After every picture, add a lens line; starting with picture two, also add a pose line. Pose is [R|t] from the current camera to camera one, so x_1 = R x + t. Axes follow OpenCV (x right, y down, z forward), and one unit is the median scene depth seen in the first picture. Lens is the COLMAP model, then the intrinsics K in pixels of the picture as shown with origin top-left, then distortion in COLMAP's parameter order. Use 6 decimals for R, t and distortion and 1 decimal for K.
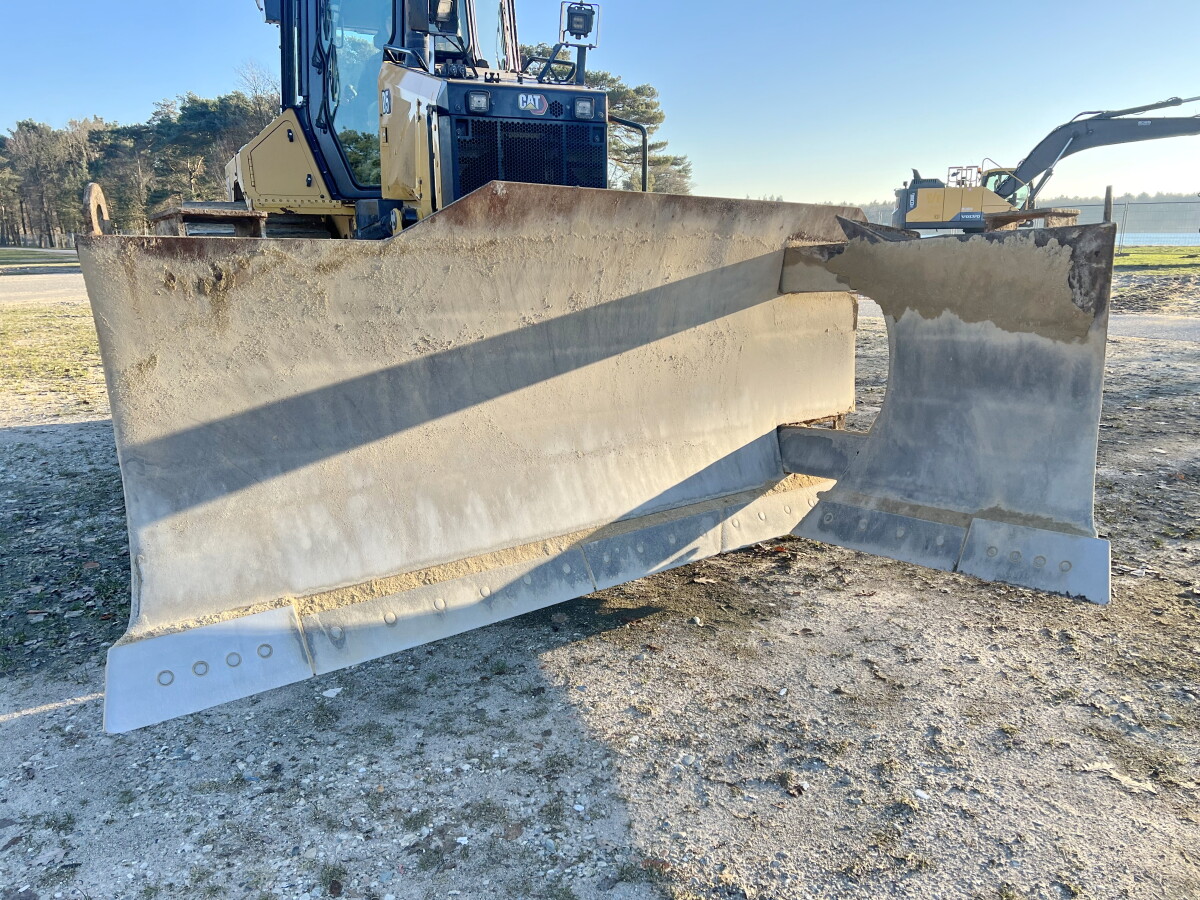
lens RADIAL K [[897.7, 0, 600.0], [0, 897.7, 450.0], [0, 0, 1]] dist [0.112087, -0.286421]
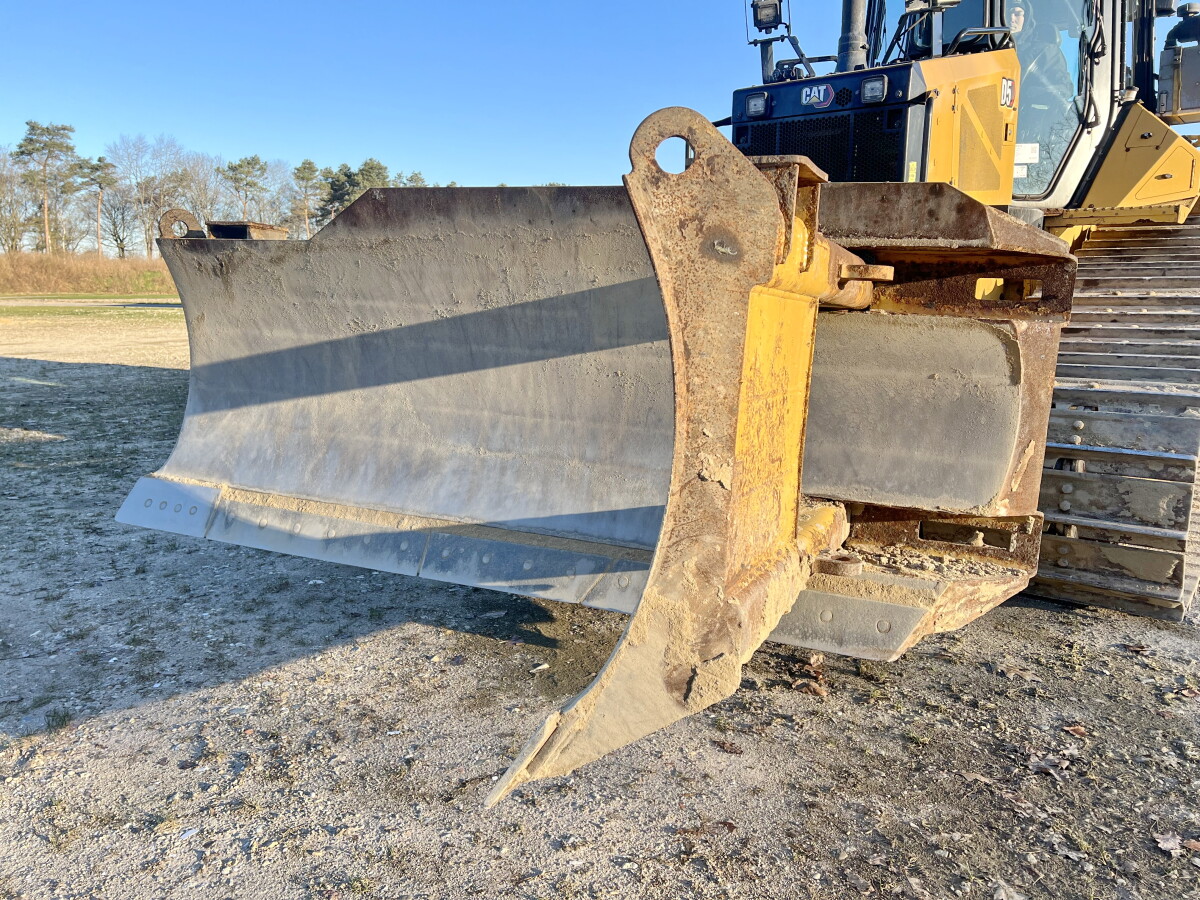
lens RADIAL K [[897.7, 0, 600.0], [0, 897.7, 450.0], [0, 0, 1]] dist [0.112087, -0.286421]
pose [[0.449301, 0.171304, -0.876803, 1.017947], [-0.212168, 0.973826, 0.081538, -0.118001], [0.867821, 0.149394, 0.473886, 0.702679]]
